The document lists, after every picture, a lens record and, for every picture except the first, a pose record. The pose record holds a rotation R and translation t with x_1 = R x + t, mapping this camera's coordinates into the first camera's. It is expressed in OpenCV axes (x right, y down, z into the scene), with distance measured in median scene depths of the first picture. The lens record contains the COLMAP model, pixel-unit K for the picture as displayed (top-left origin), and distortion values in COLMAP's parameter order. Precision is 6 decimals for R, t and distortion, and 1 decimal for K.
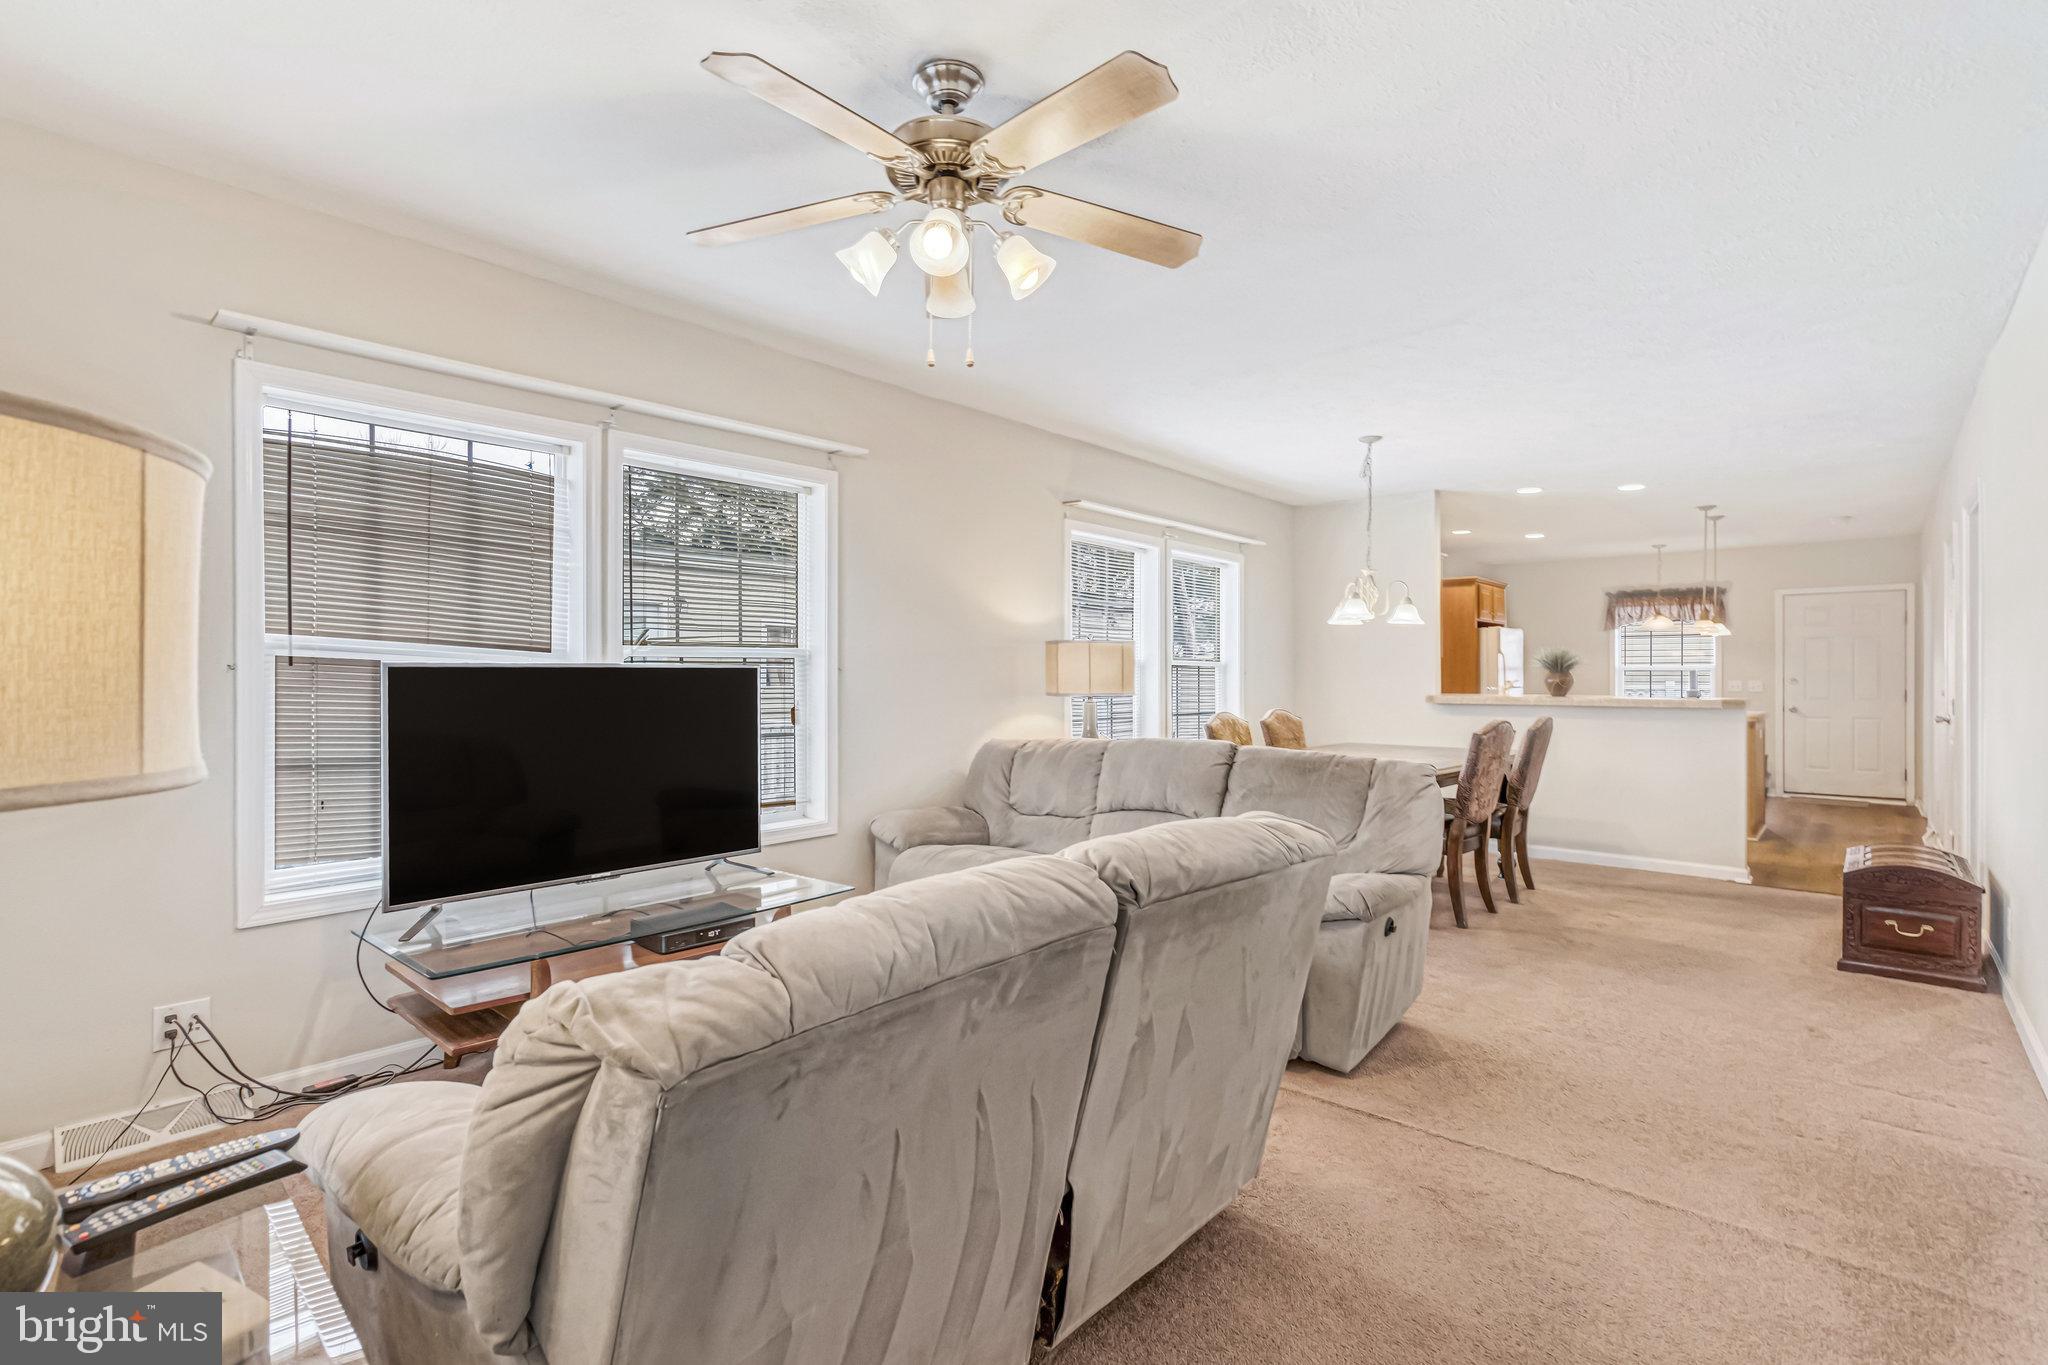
lens RADIAL K [[989.0, 0, 1024.0], [0, 989.0, 682.5], [0, 0, 1]] dist [0.029837, -0.000175]
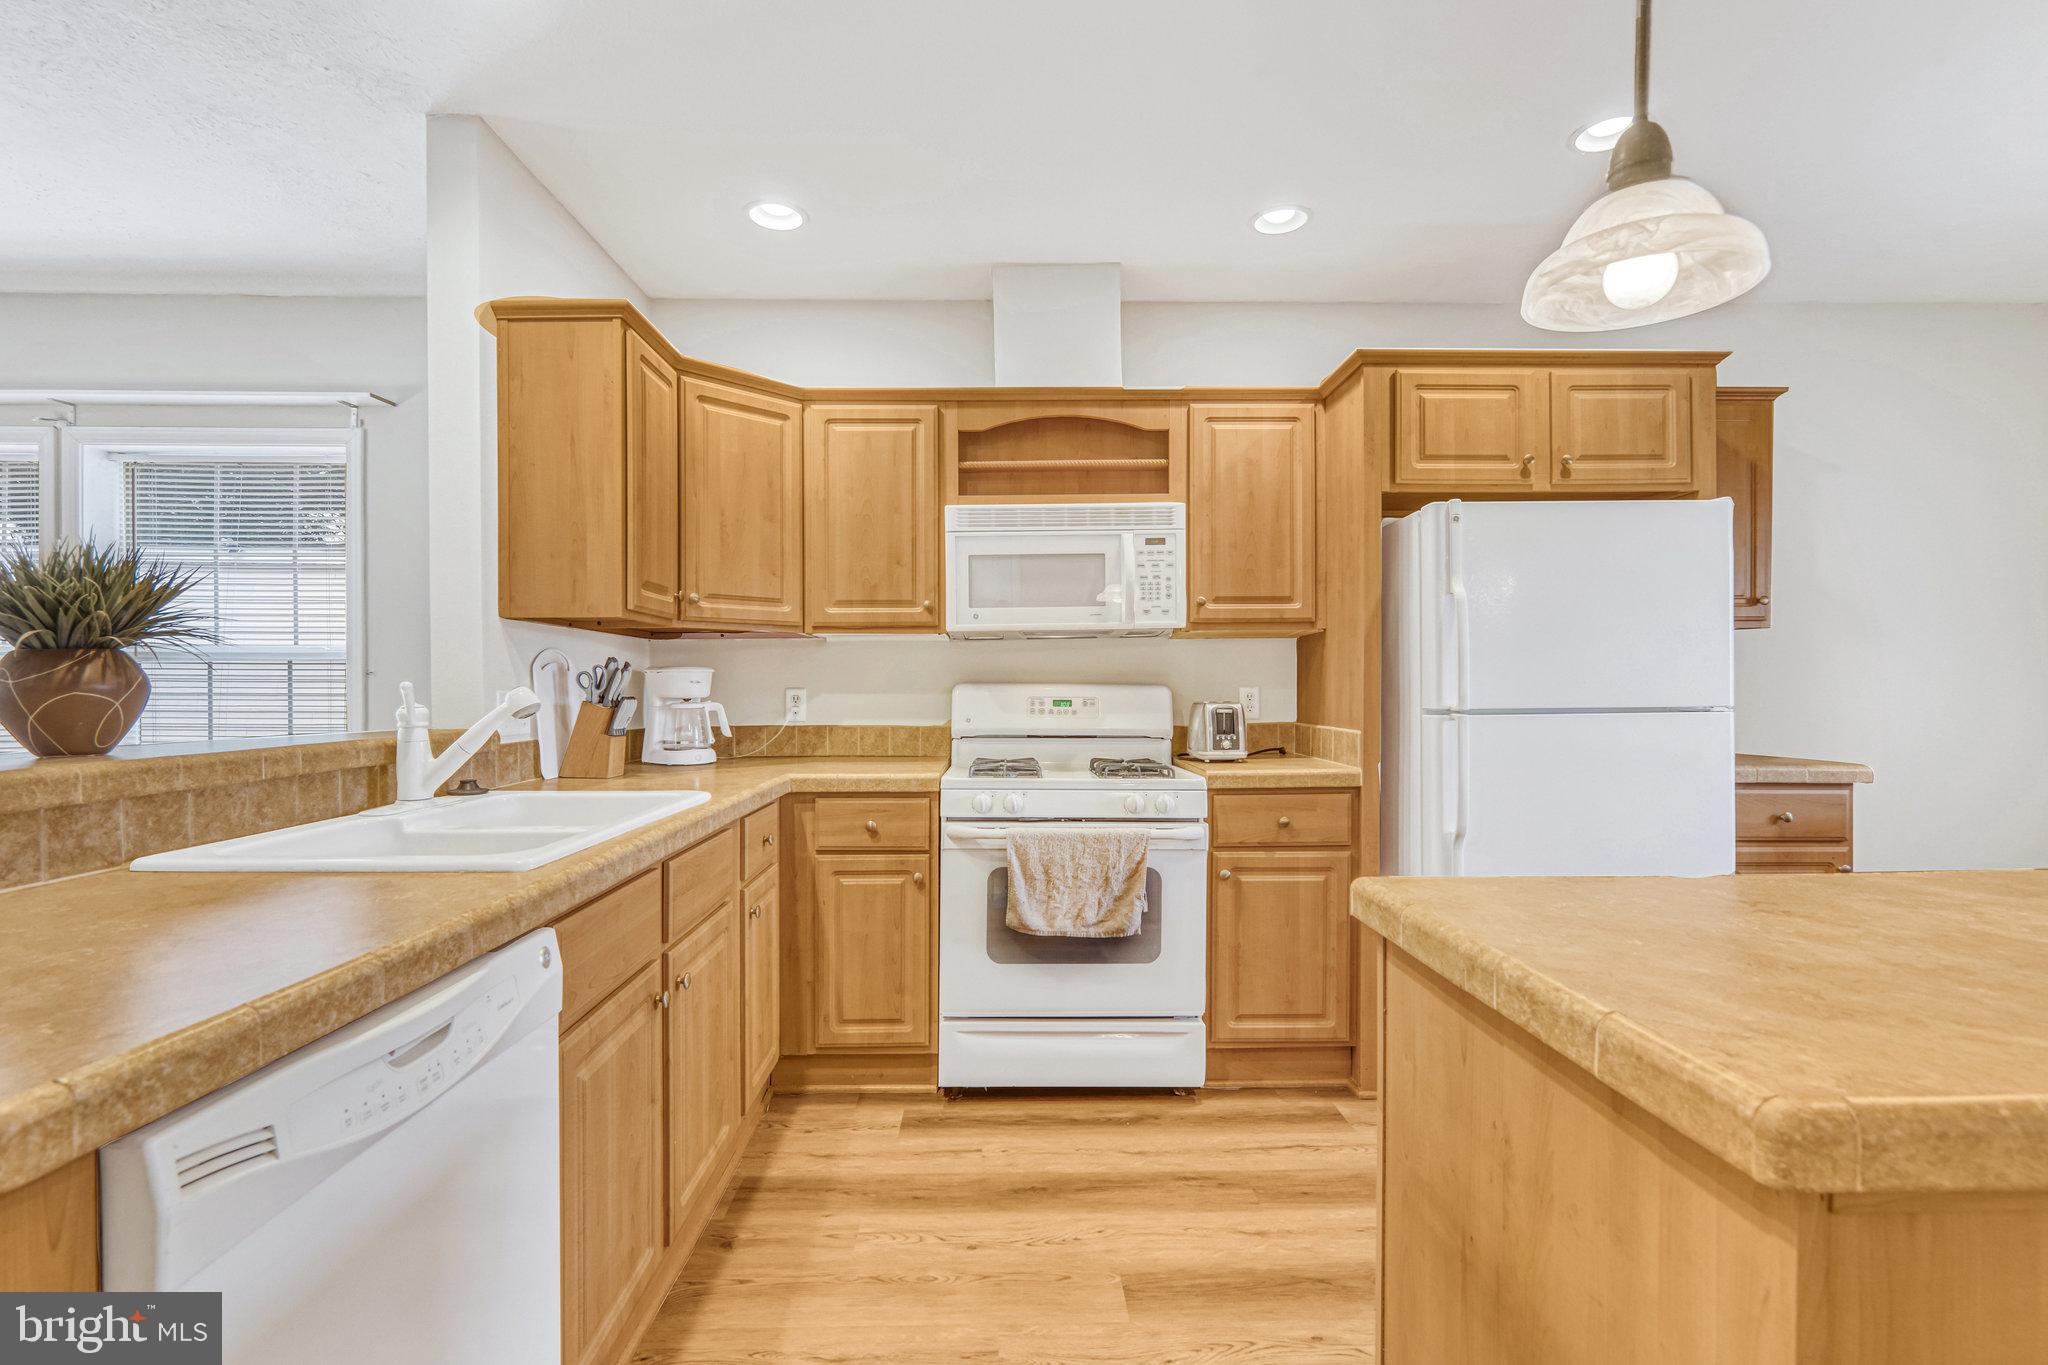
lens RADIAL K [[940.6, 0, 1010.5], [0, 940.6, 695.6], [0, 0, 1]] dist [0.000554, 0.000203]
pose [[0.657955, 0.002420, -0.753053, 0.601242], [0.000128, 0.999994, 0.003325, 0.000576], [0.753057, -0.002284, 0.657951, 0.723221]]
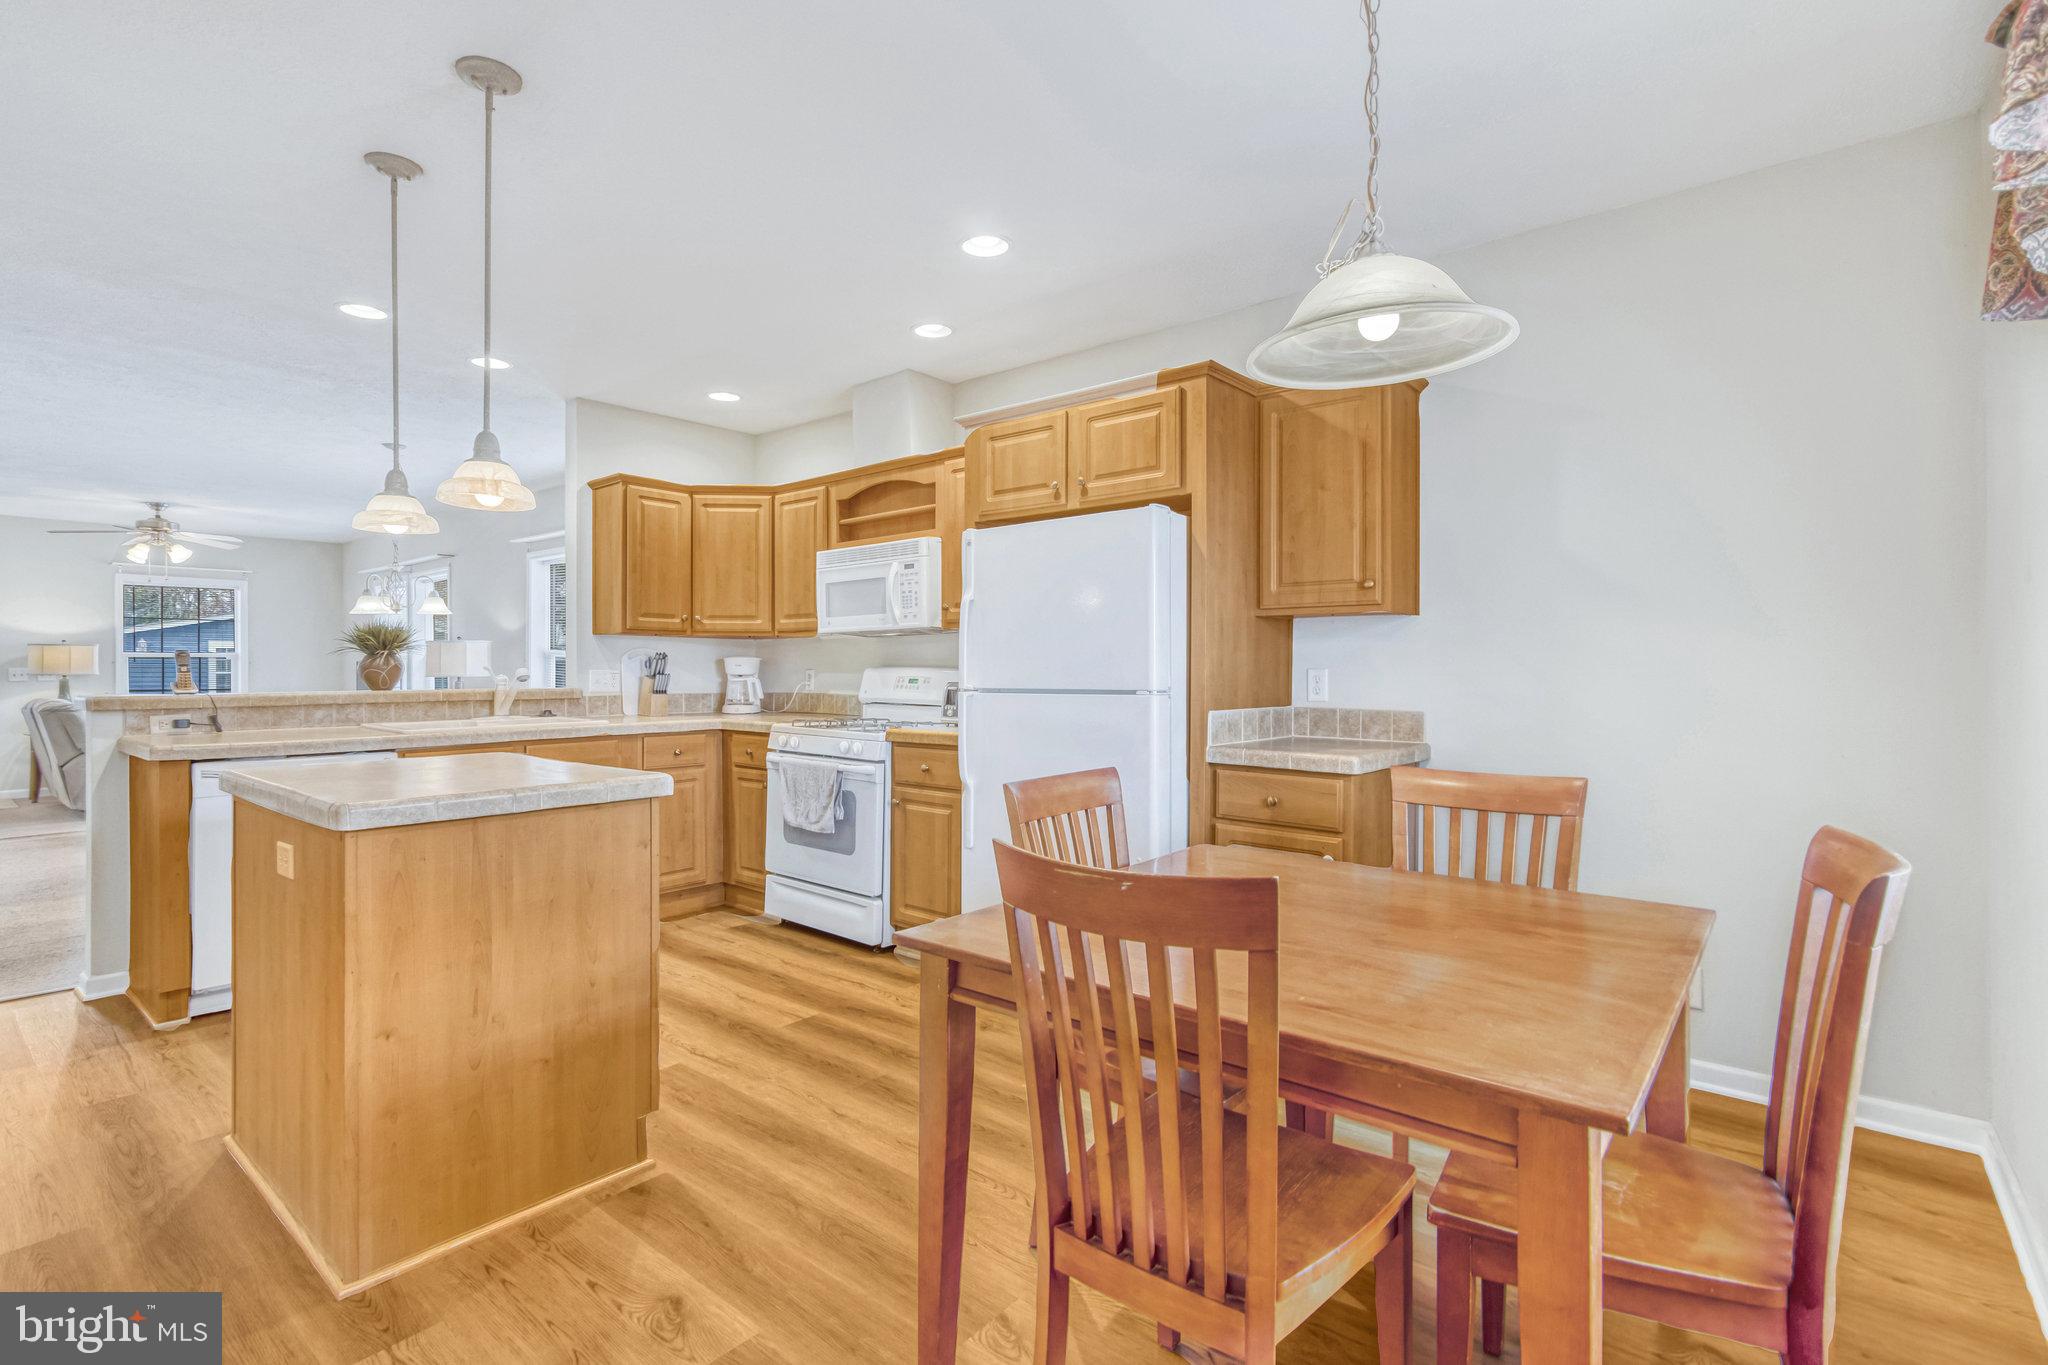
lens RADIAL K [[958.7, 0, 999.2], [0, 958.7, 674.9], [0, 0, 1]] dist [0.000568, 0.000490]
pose [[-0.007661, 0.004256, -0.999962, 0.851980], [-0.008143, 0.999958, 0.004318, -0.001244], [0.999937, 0.008176, -0.007626, 1.019920]]
